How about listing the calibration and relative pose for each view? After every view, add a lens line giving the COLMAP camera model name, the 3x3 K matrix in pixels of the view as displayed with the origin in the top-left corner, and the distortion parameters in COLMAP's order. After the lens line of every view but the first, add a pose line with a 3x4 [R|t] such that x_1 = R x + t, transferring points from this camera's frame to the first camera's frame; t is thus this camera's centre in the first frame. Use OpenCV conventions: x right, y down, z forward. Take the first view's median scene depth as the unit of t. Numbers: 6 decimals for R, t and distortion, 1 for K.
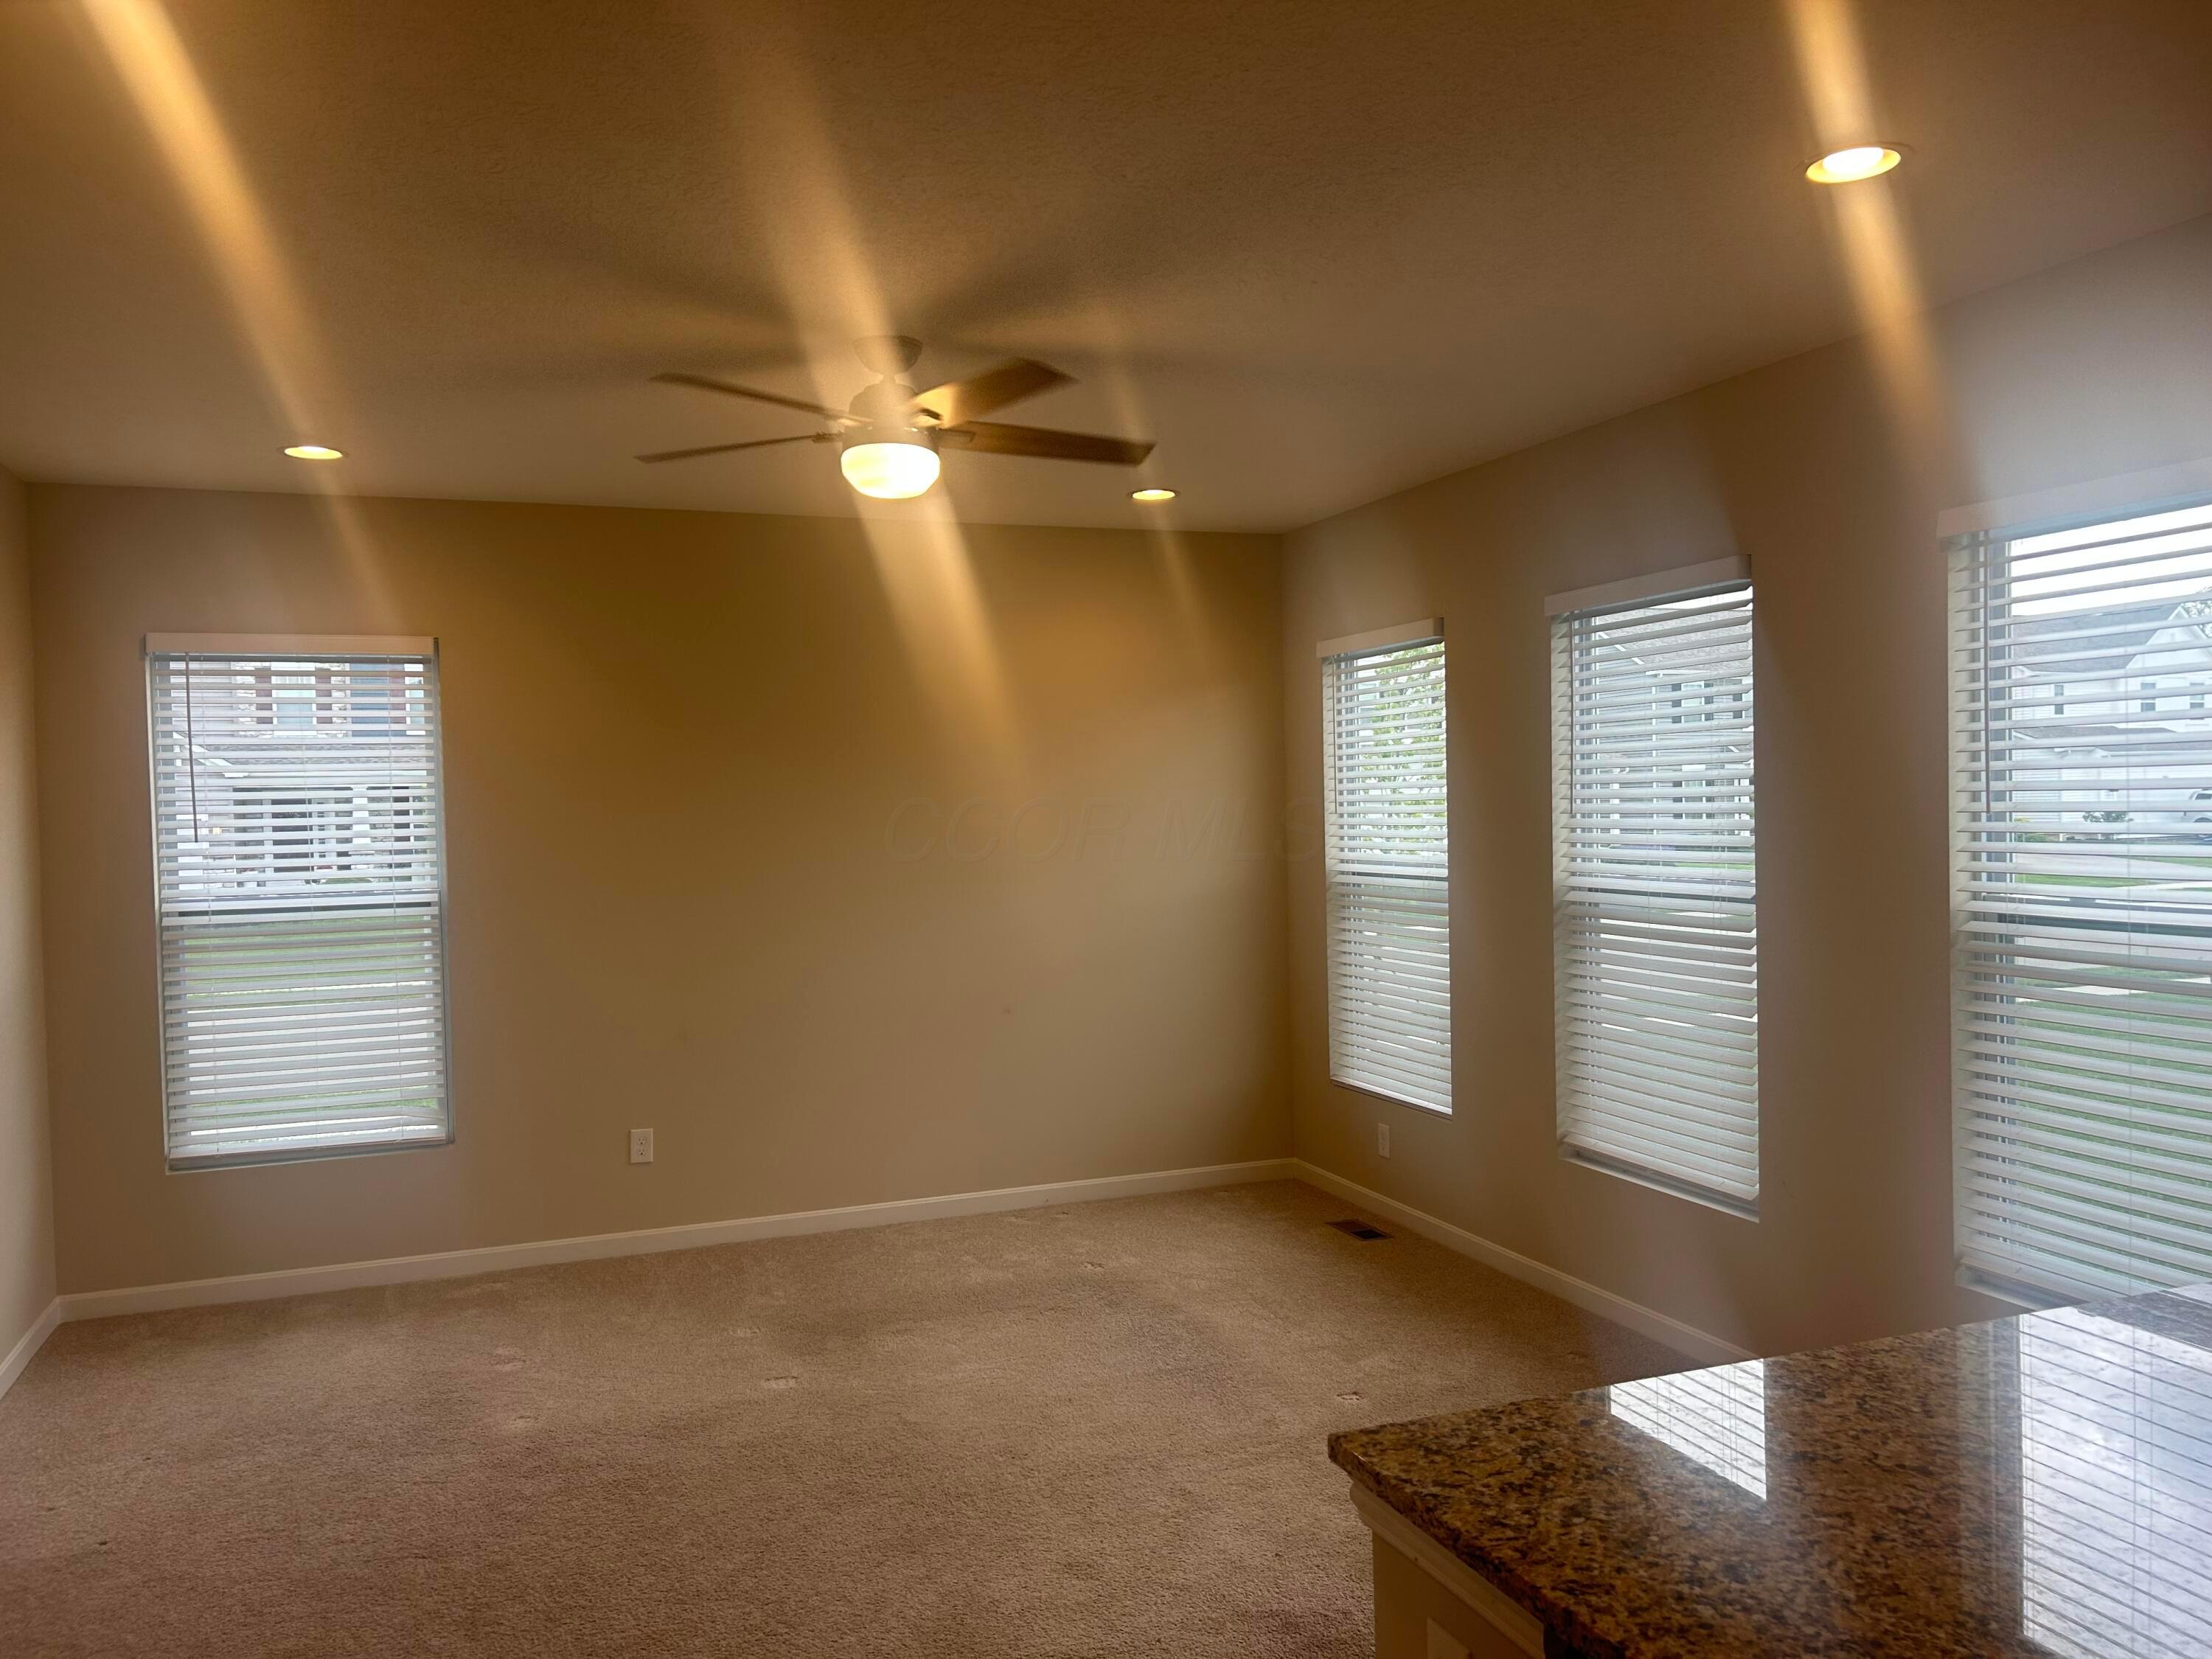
lens RADIAL K [[1667.6, 0, 1098.5], [0, 1667.6, 835.6], [0, 0, 1]] dist [0.040862, -0.040078]
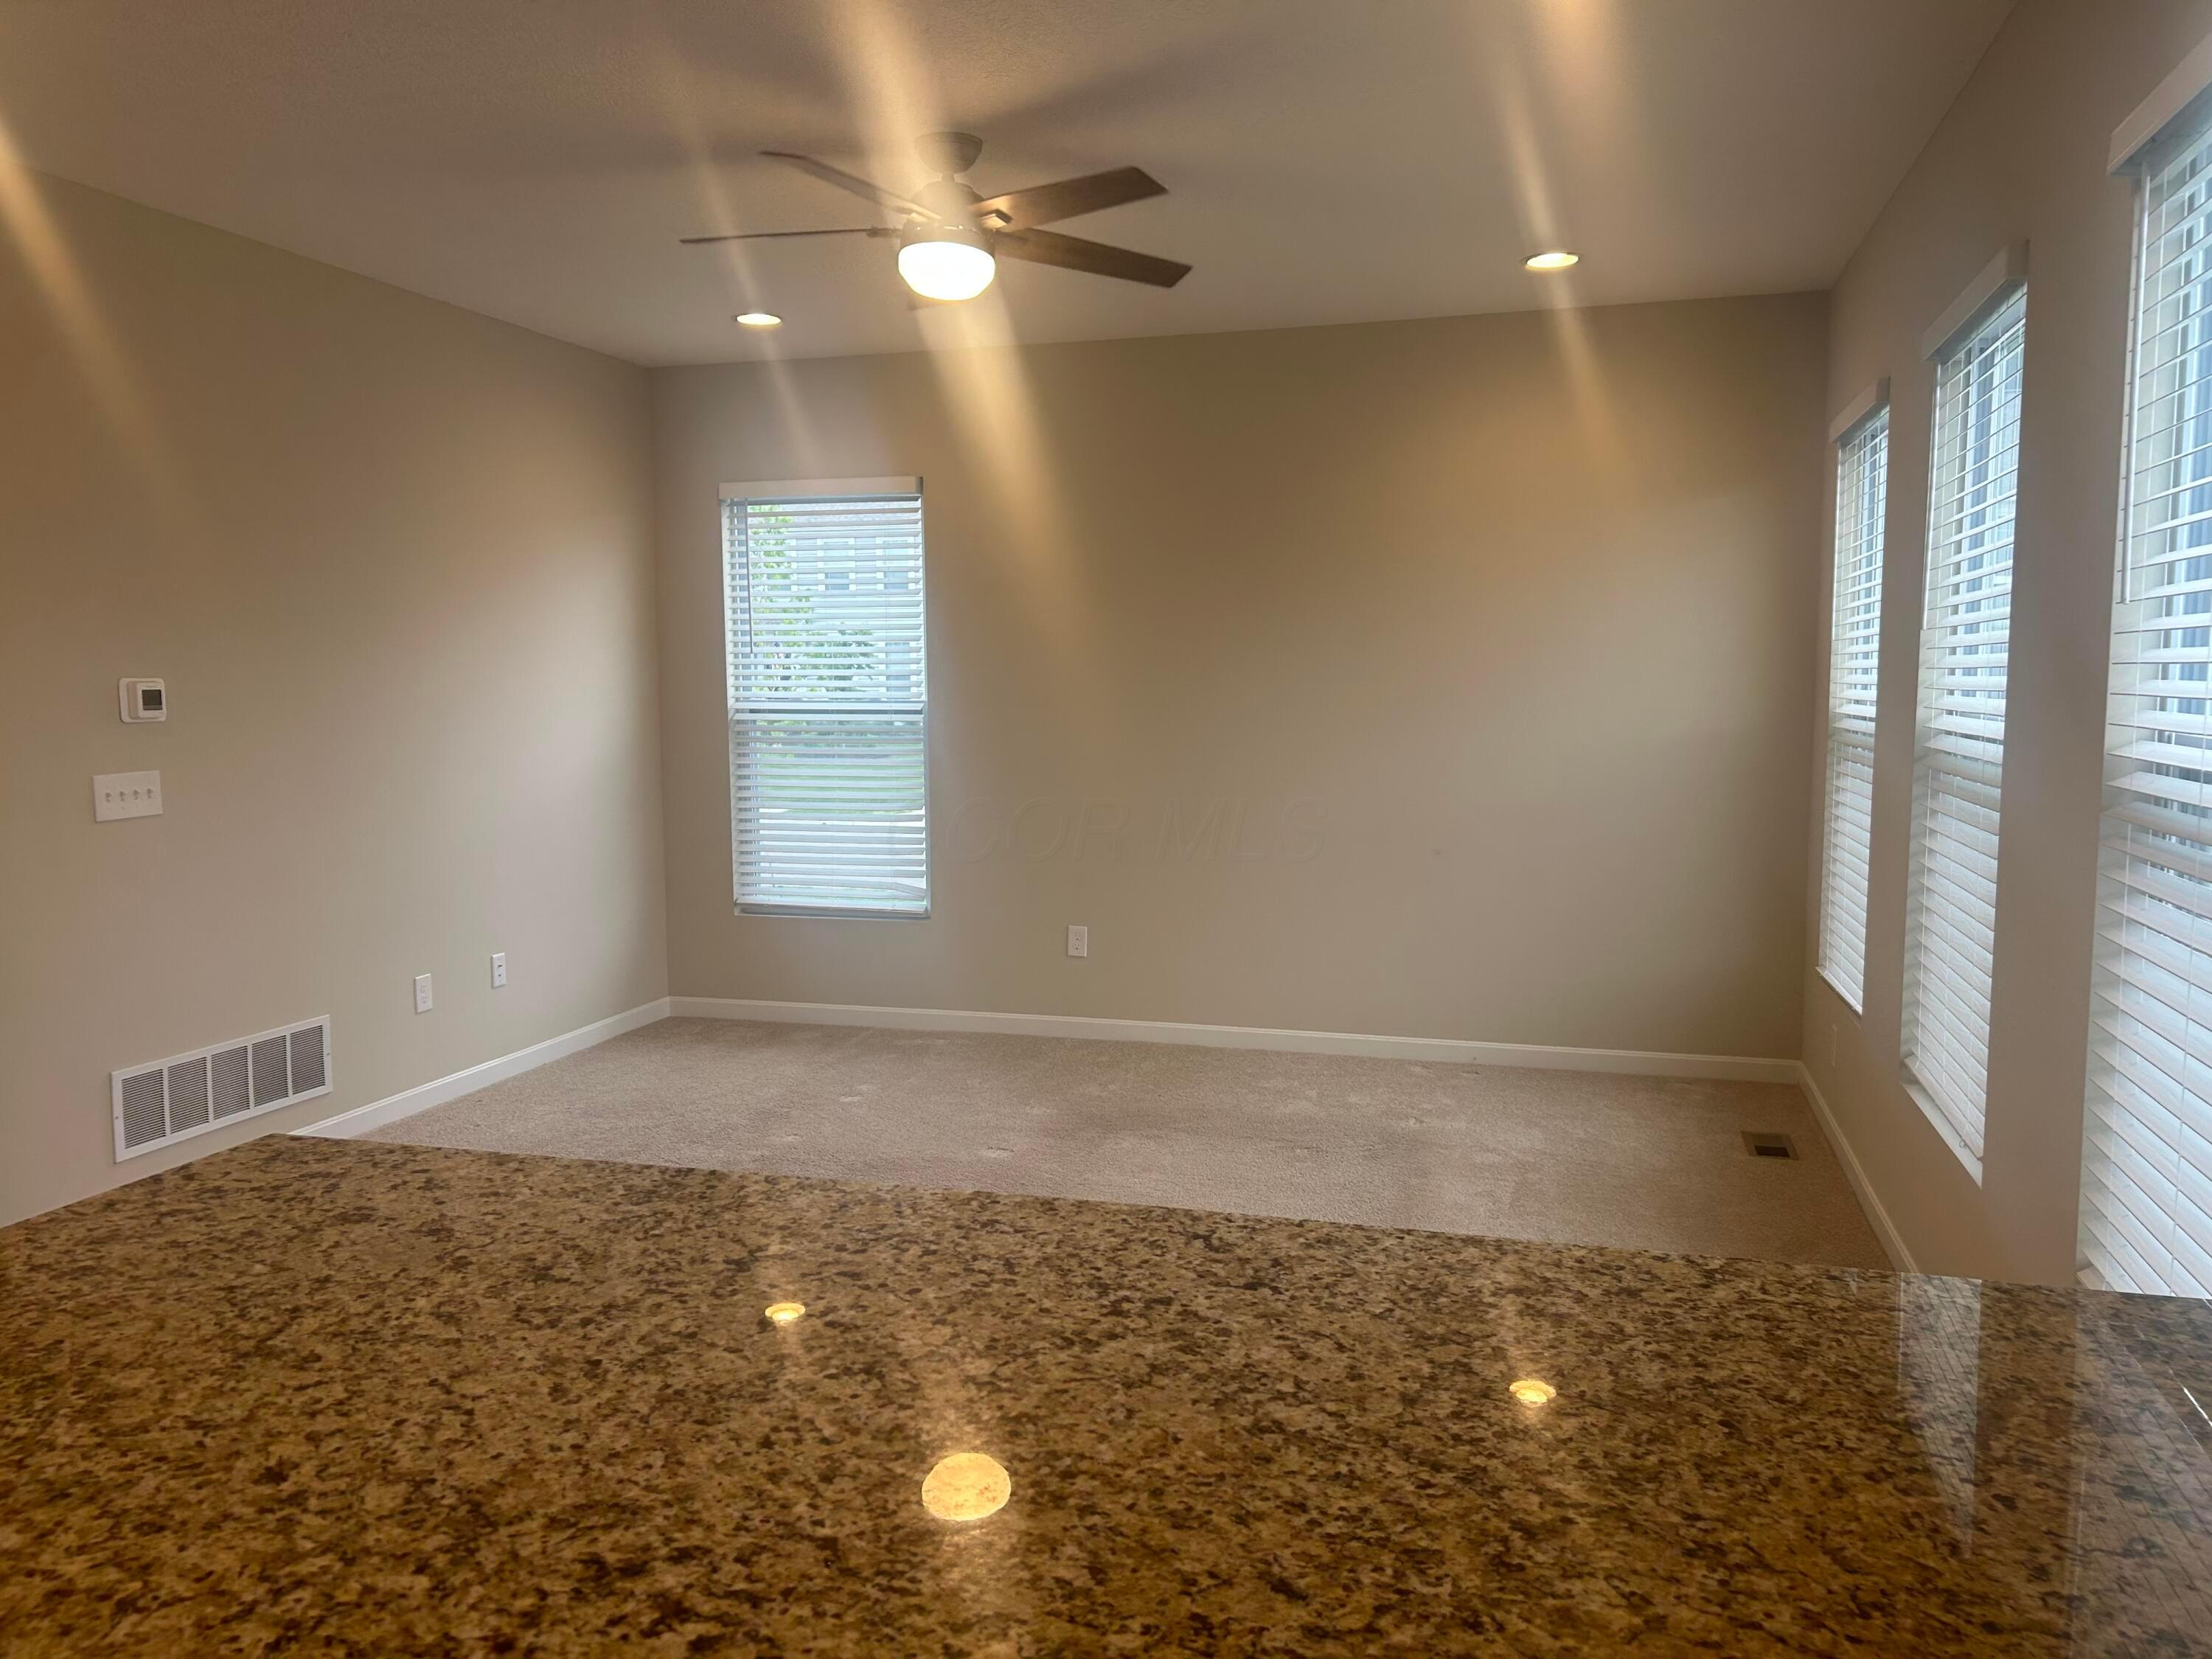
lens RADIAL K [[1667.6, 0, 1098.5], [0, 1667.6, 835.6], [0, 0, 1]] dist [0.040862, -0.040078]
pose [[0.798228, 0.078064, -0.597275, 0.416493], [-0.028367, 0.995338, 0.092180, 0.017133], [0.601686, -0.056638, 0.796722, 0.161396]]
